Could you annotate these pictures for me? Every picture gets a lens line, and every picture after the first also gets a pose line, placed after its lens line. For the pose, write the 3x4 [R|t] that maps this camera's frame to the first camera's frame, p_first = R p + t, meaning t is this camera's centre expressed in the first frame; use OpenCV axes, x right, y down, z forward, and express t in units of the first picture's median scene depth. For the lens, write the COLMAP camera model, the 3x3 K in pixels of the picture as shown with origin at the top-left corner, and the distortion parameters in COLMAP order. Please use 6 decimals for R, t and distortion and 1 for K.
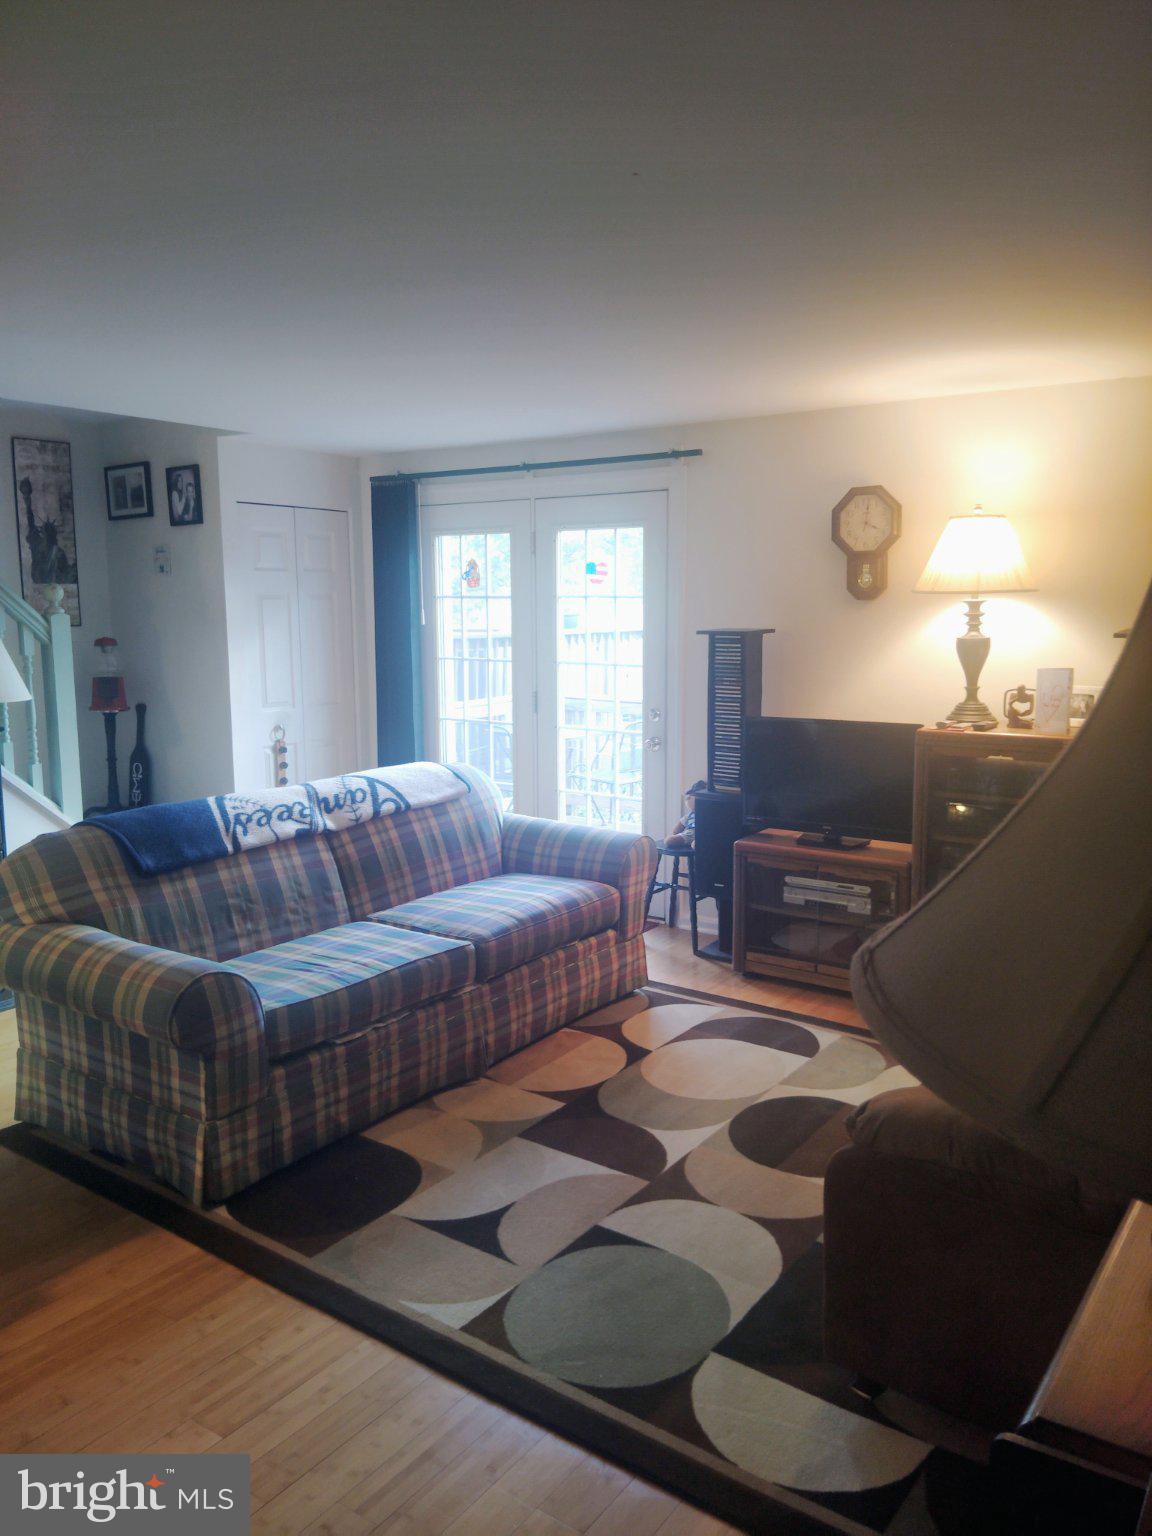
lens RADIAL K [[1165.4, 0, 578.0], [0, 1165.4, 759.6], [0, 0, 1]] dist [0.120924, -0.226599]
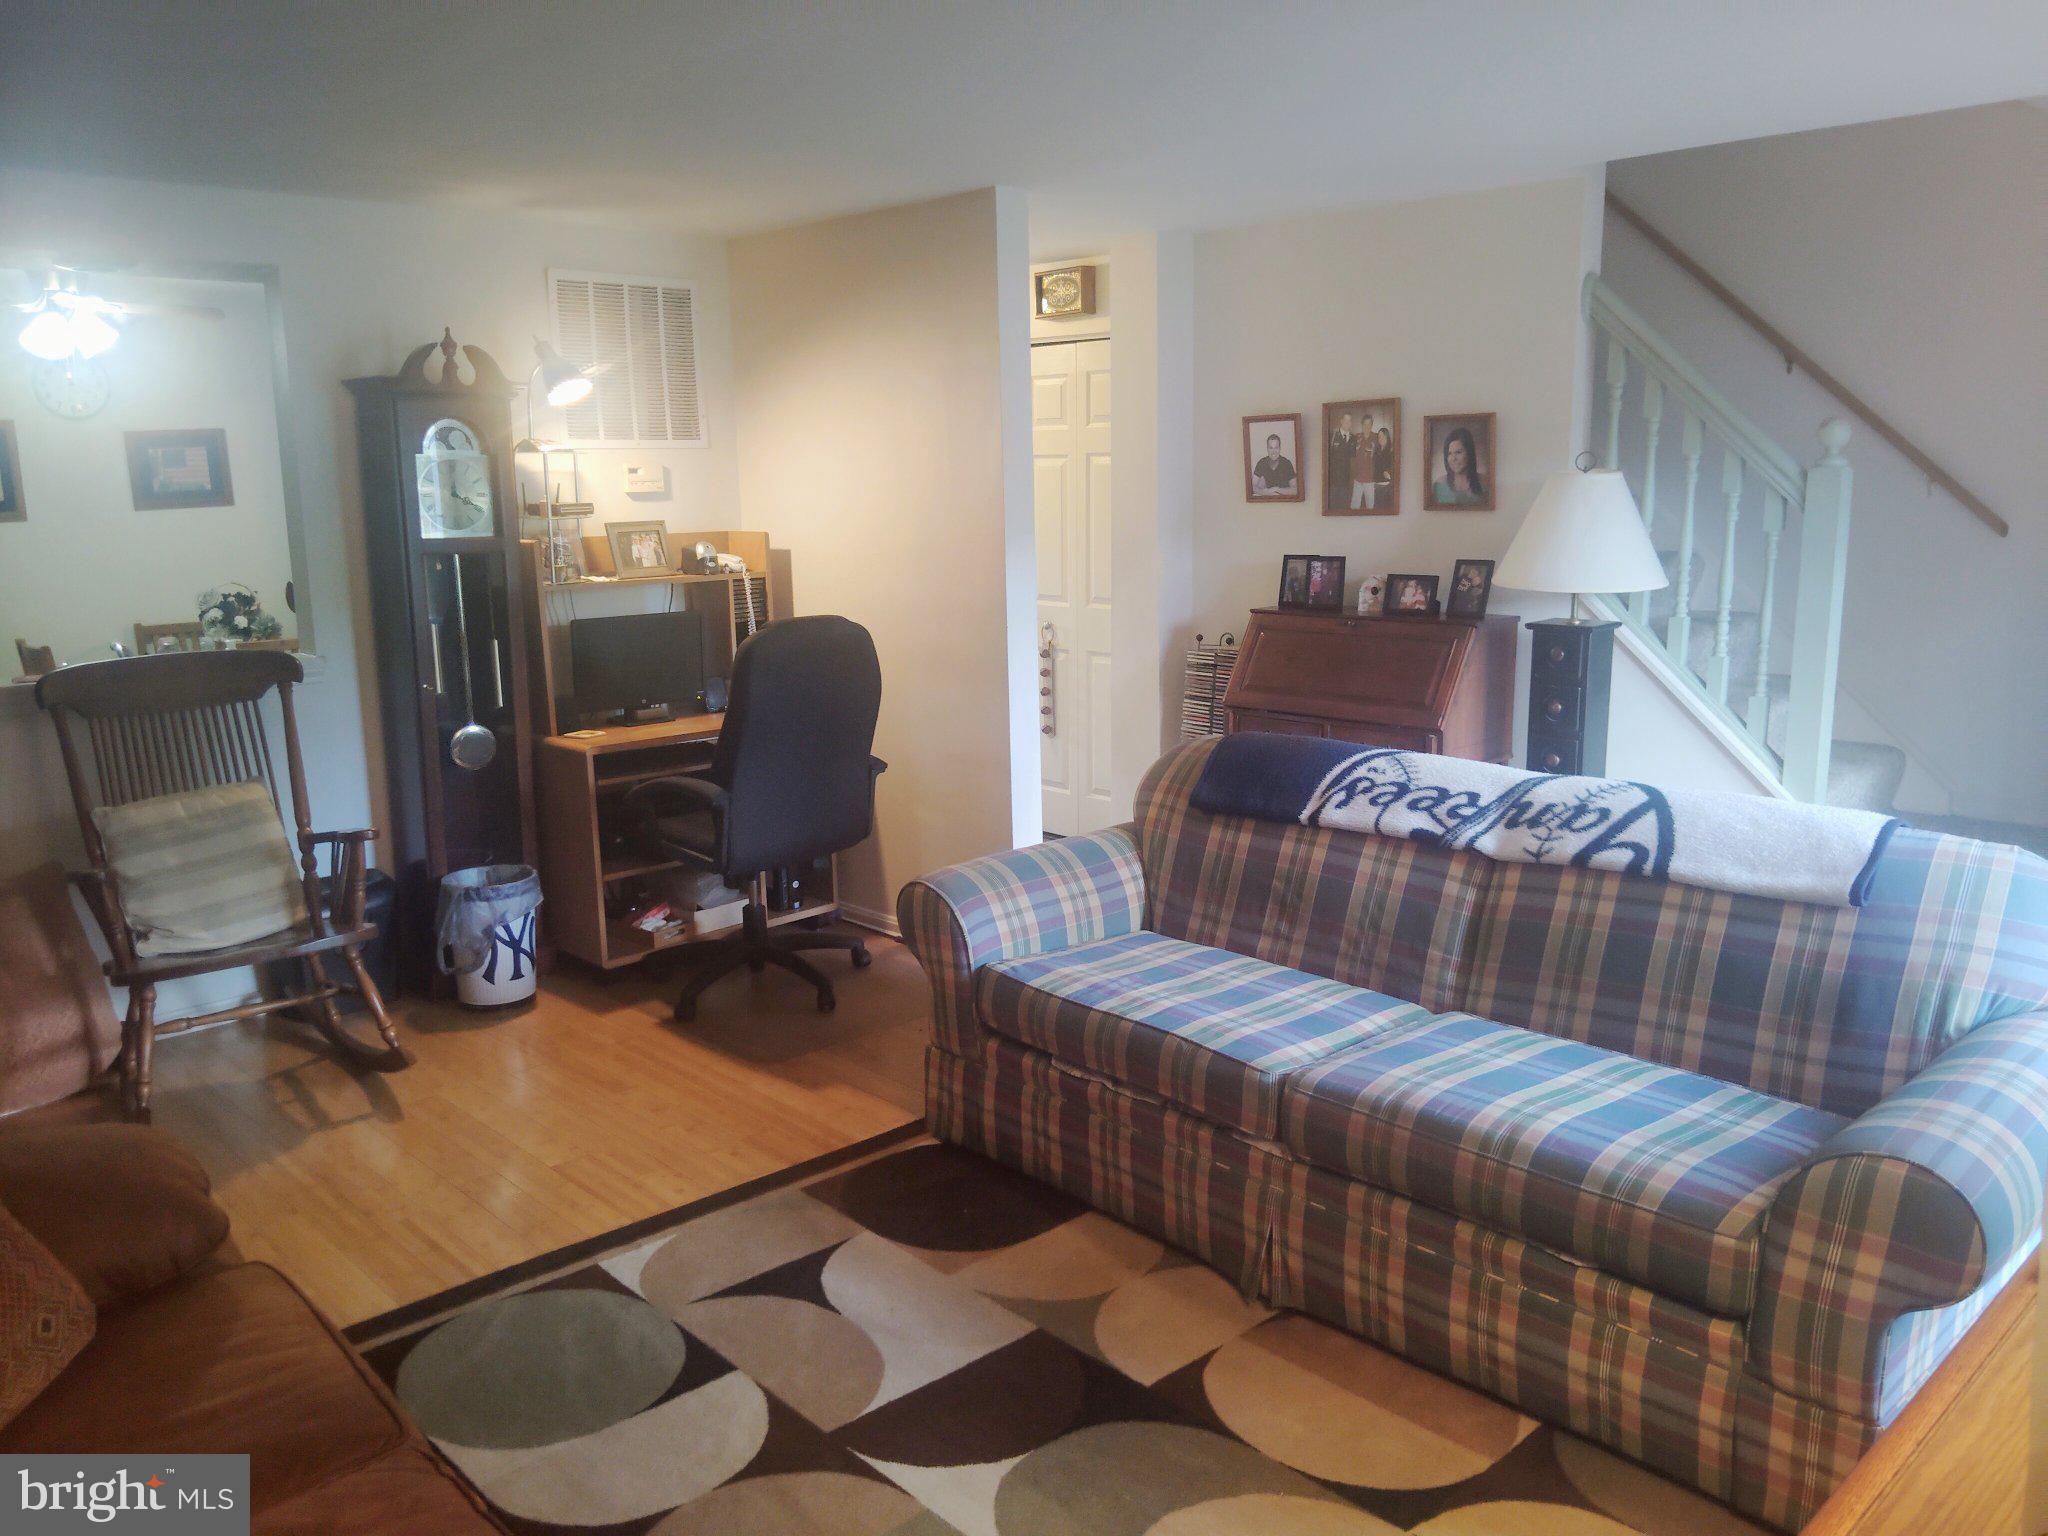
lens RADIAL K [[1553.8, 0, 1016.8], [0, 1553.8, 781.4], [0, 0, 1]] dist [0.120924, -0.226599]
pose [[-0.211577, 0.199616, -0.956760, 0.635429], [-0.111306, 0.967631, 0.226498, -0.137779], [0.971003, 0.154414, -0.182510, 1.005137]]
